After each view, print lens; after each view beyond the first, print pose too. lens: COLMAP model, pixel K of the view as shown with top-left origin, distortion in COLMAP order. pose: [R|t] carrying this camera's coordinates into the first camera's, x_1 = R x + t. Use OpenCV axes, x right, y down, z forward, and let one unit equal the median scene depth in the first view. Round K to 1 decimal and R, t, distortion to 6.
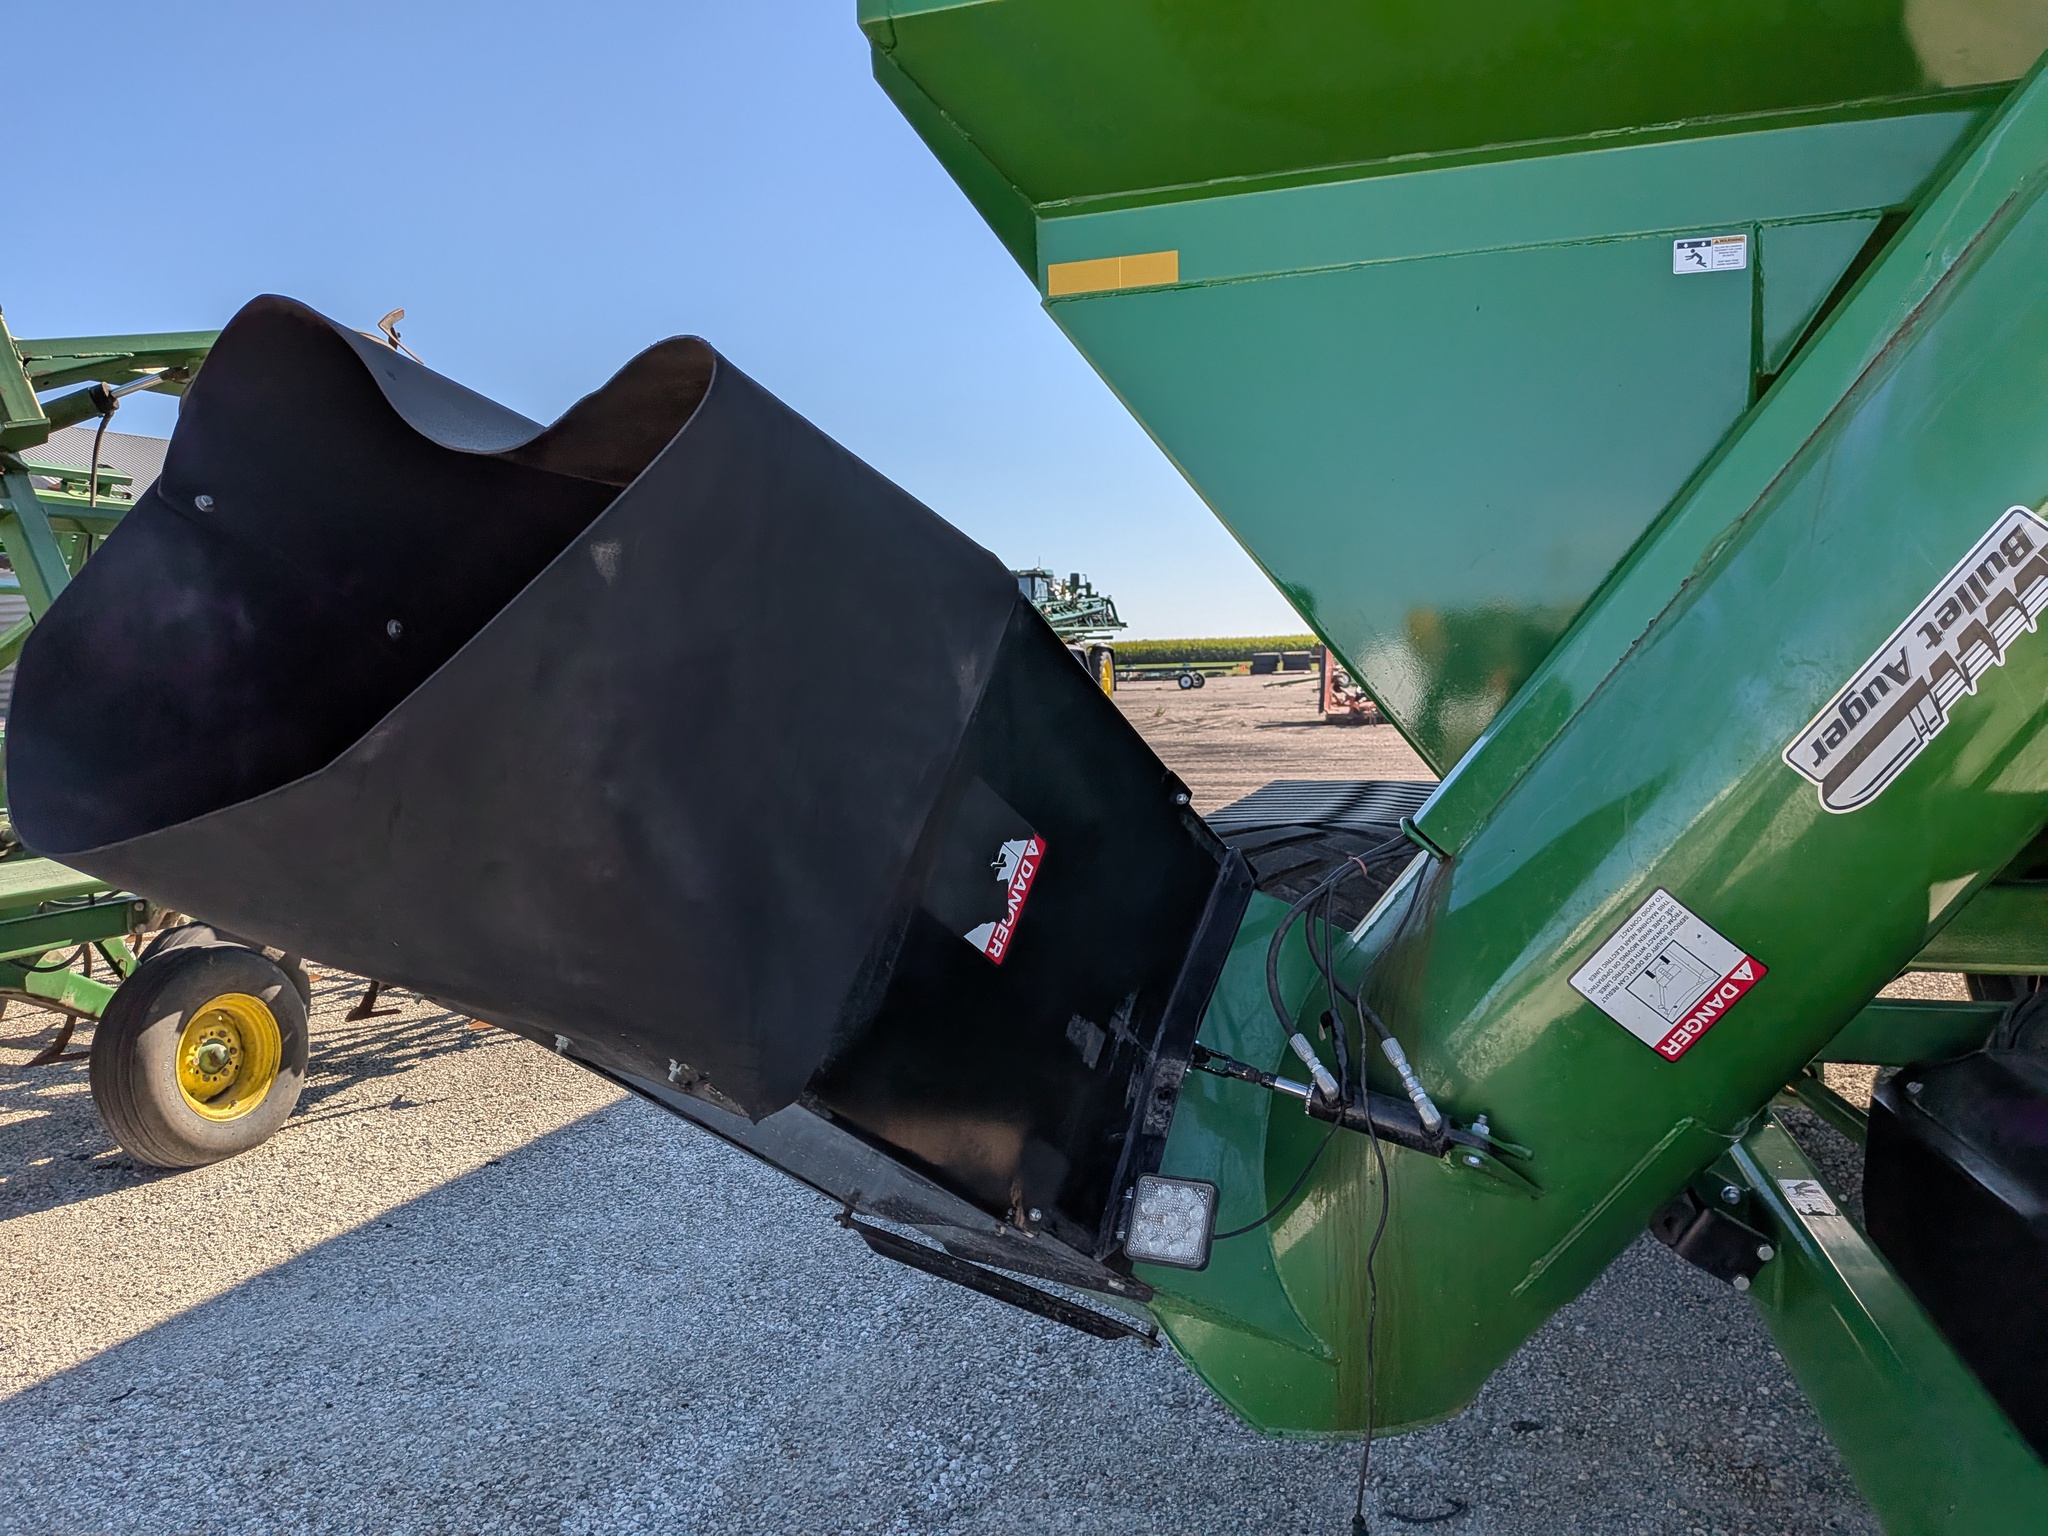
lens RADIAL K [[1507.2, 0, 1021.6], [0, 1507.2, 783.2], [0, 0, 1]] dist [0.089252, -0.146006]
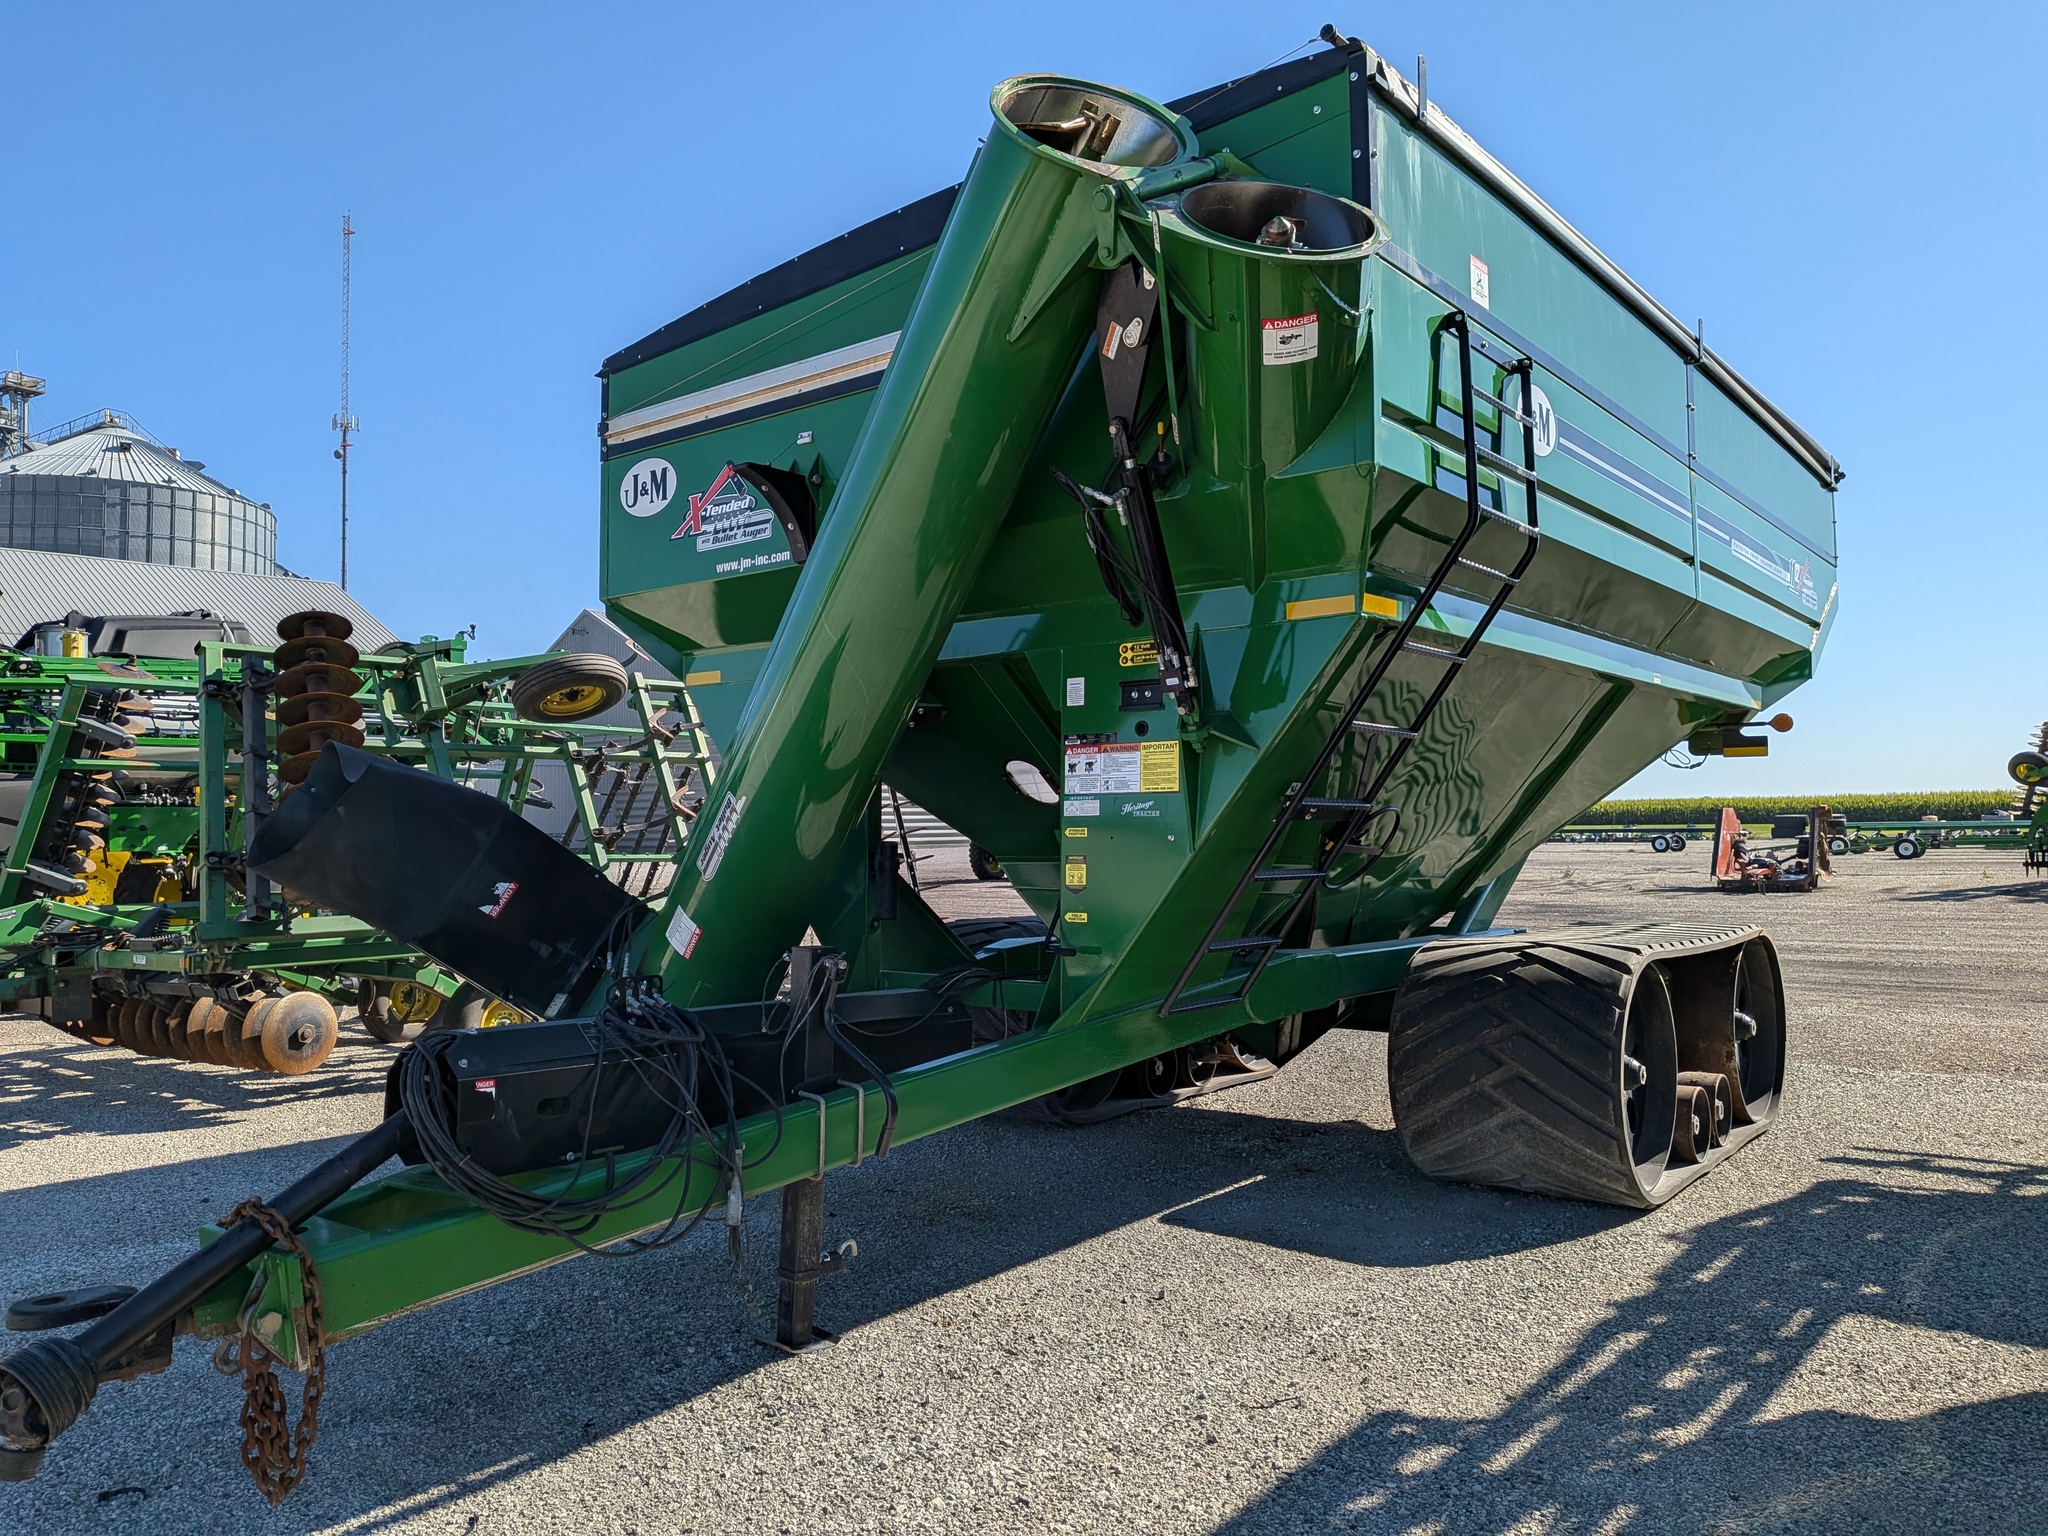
lens RADIAL K [[1566.2, 0, 992.8], [0, 1566.2, 733.3], [0, 0, 1]] dist [0.127468, -0.159085]
pose [[0.924454, -0.006268, -0.381242, 2.139113], [-0.043456, 0.991618, -0.121678, 0.080376], [0.378809, 0.129052, 0.916433, -1.727797]]
